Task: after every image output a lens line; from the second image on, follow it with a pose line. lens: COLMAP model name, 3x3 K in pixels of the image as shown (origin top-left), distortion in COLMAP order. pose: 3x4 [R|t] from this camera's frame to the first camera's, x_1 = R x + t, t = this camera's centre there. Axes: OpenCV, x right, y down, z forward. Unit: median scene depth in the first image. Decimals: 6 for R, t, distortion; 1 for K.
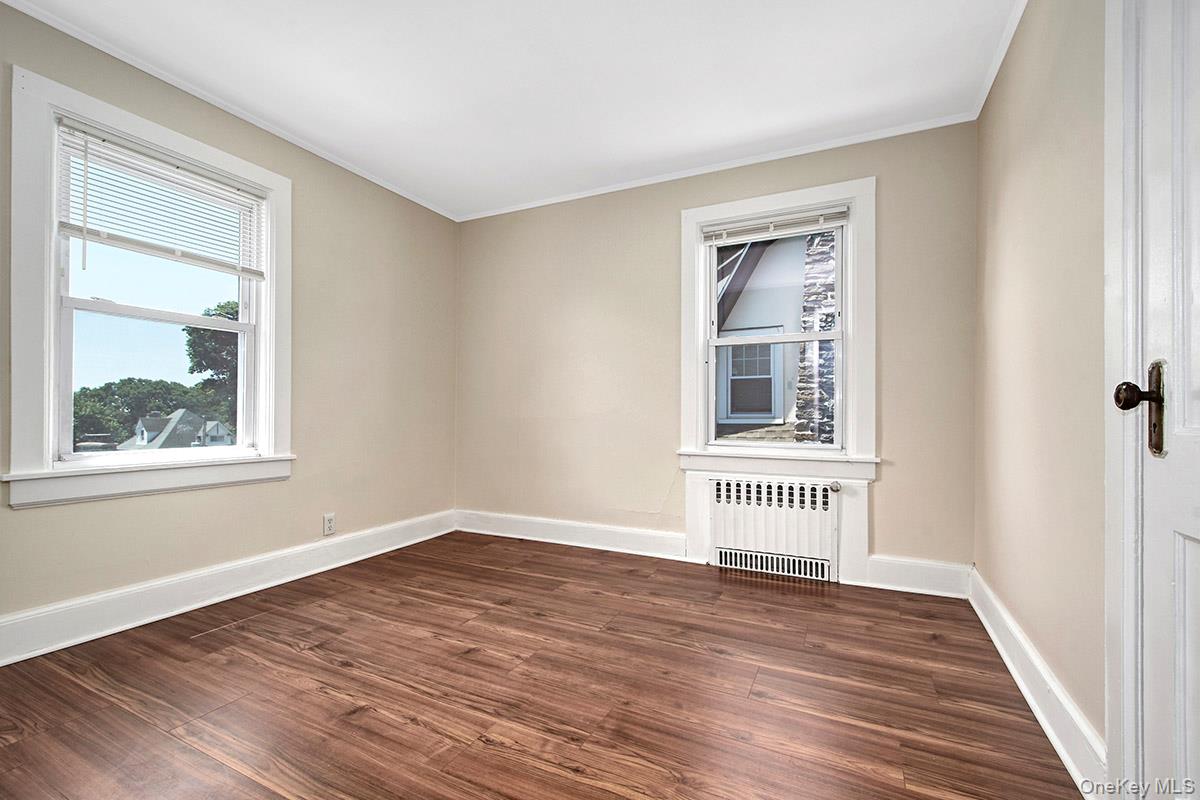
lens RADIAL K [[525.9, 0, 594.8], [0, 525.9, 406.3], [0, 0, 1]] dist [0.002726, -0.003092]
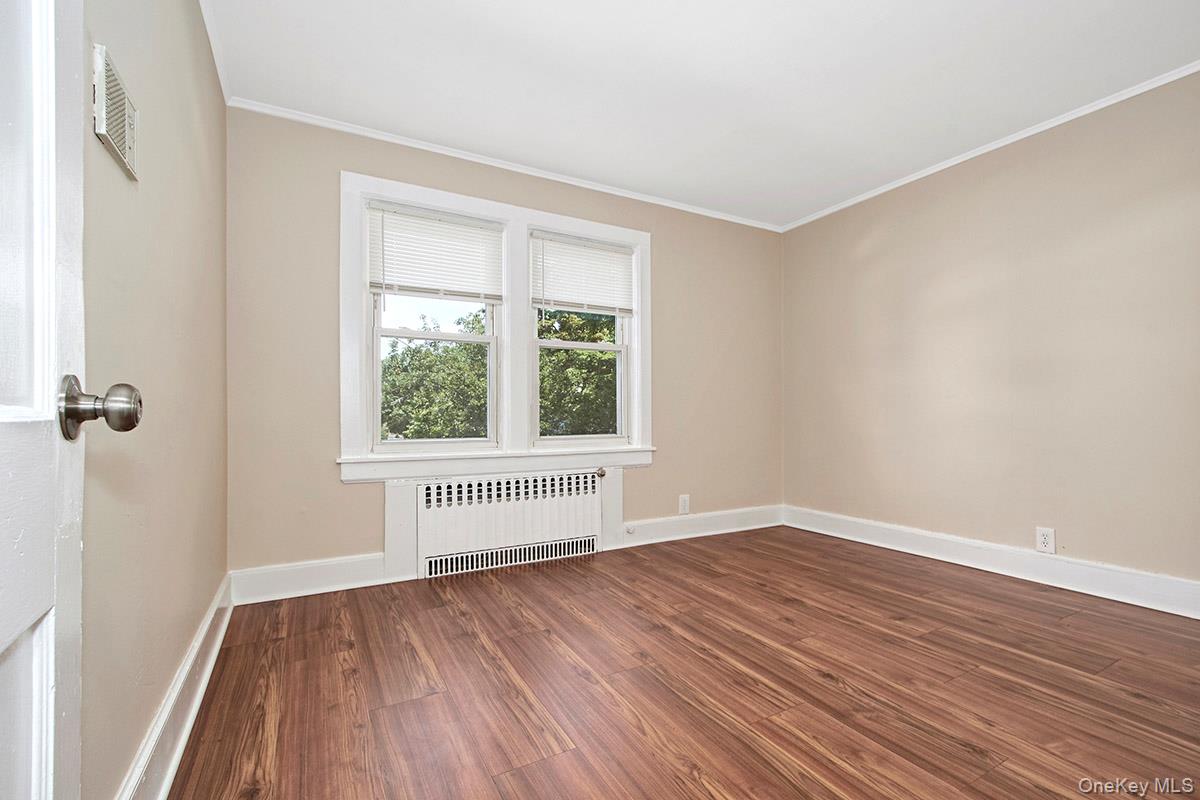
lens RADIAL K [[525.9, 0, 600.0], [0, 525.9, 396.6], [0, 0, 1]] dist [0.002726, -0.003092]
pose [[0.531530, 0.030157, 0.846503, -0.557316], [-0.008830, 0.999509, -0.030064, 0.013349], [-0.846994, 0.008505, 0.531535, 0.346399]]
